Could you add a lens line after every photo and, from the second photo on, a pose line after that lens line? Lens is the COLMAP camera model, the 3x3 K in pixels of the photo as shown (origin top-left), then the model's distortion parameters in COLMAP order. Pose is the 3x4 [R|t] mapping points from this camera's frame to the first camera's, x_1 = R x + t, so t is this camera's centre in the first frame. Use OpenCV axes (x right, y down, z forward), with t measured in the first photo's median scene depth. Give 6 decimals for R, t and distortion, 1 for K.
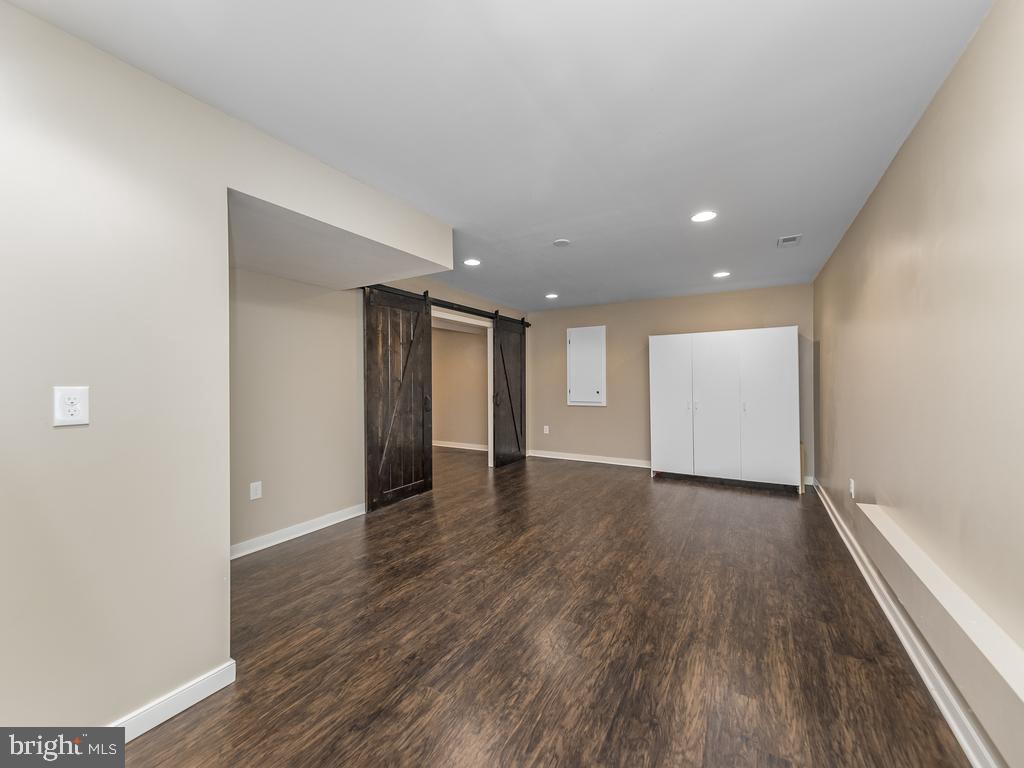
lens RADIAL K [[399.2, 0, 509.1], [0, 399.2, 381.6], [0, 0, 1]] dist [0.010213, -0.000234]
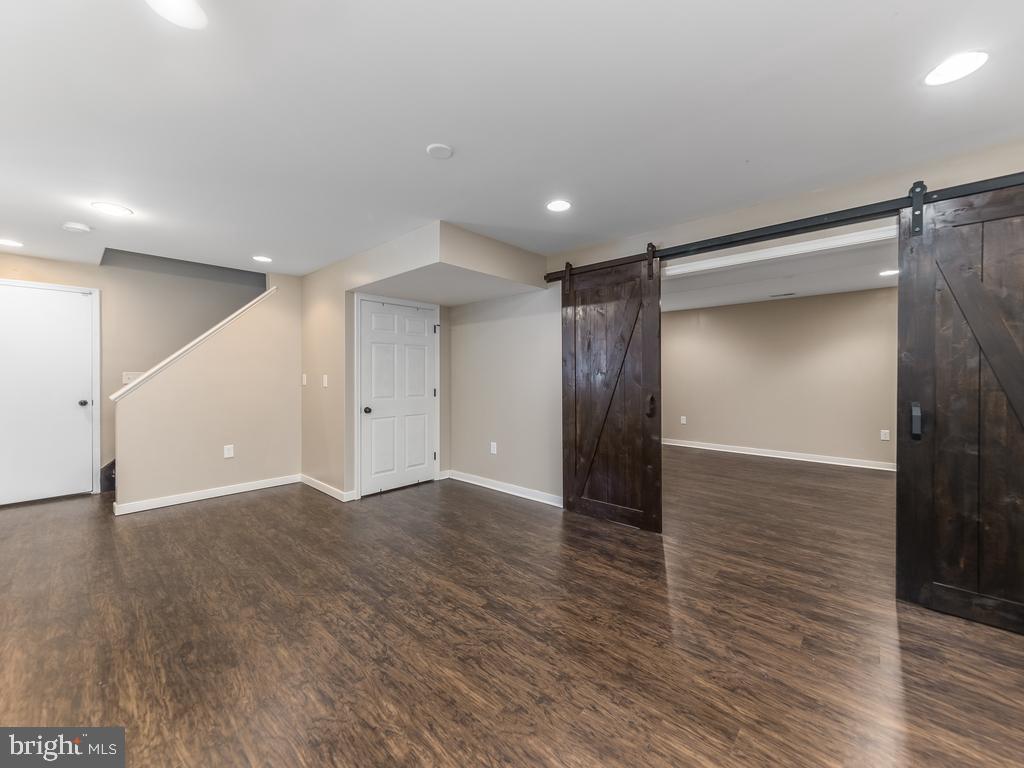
lens RADIAL K [[399.2, 0, 508.7], [0, 399.2, 377.3], [0, 0, 1]] dist [0.010213, -0.000234]
pose [[-0.187148, 0.014988, -0.982217, 0.760114], [0.000313, 0.999884, 0.015198, -0.008413], [0.982332, 0.002537, -0.187132, 1.279669]]
